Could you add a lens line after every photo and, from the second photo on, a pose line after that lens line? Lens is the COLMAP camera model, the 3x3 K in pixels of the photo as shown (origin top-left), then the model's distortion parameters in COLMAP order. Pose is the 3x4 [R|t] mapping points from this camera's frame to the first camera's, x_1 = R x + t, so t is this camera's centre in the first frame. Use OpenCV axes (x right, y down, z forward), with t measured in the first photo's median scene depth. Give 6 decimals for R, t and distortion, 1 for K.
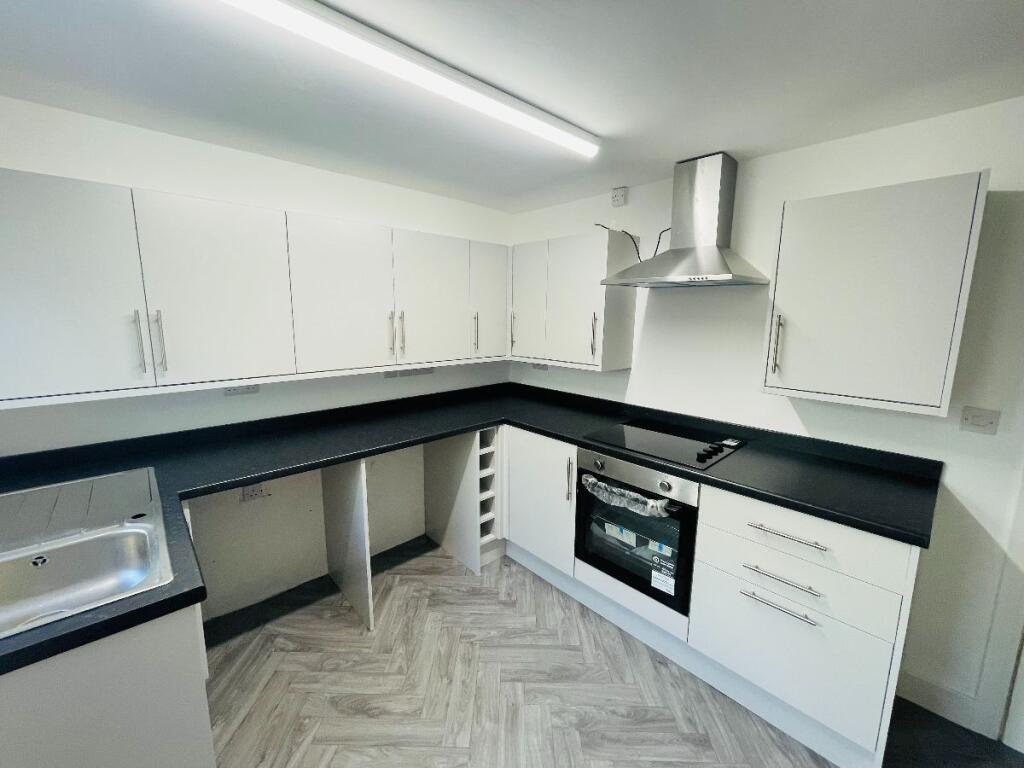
lens RADIAL K [[417.3, 0, 508.0], [0, 417.3, 378.5], [0, 0, 1]] dist [-0.000210, 0.000248]
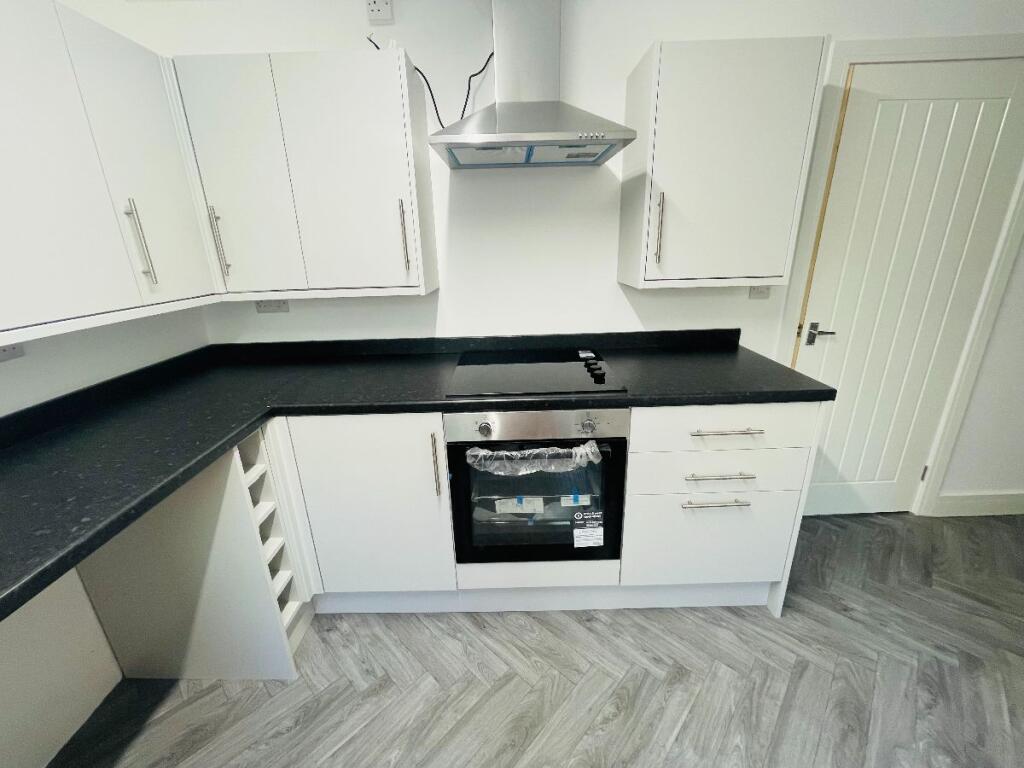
lens RADIAL K [[417.3, 0, 508.0], [0, 417.3, 378.5], [0, 0, 1]] dist [-0.000210, 0.000248]
pose [[0.681142, -0.254752, 0.686401, -0.206817], [0.150549, 0.966213, 0.209207, -0.007665], [-0.716506, -0.039163, 0.696481, 0.519137]]
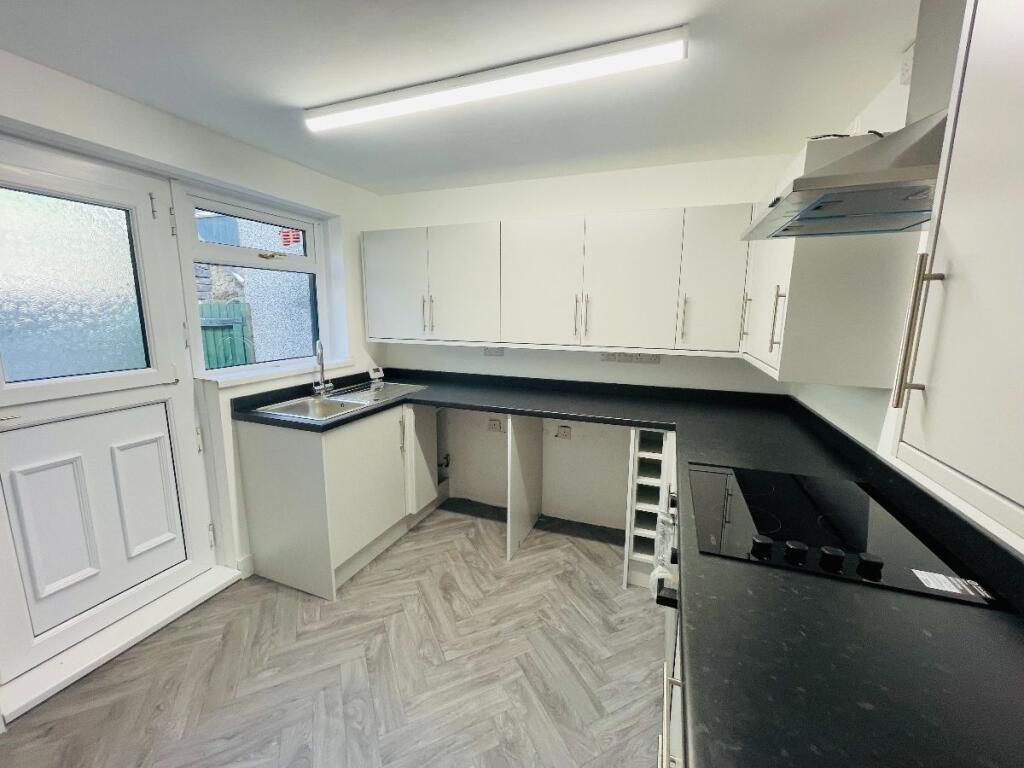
lens RADIAL K [[417.3, 0, 508.0], [0, 417.3, 378.5], [0, 0, 1]] dist [-0.000210, 0.000248]
pose [[0.438600, 0.142956, -0.887240, 0.706105], [-0.142877, 0.985802, 0.088206, -0.020049], [0.887252, 0.088079, 0.452797, 0.431918]]
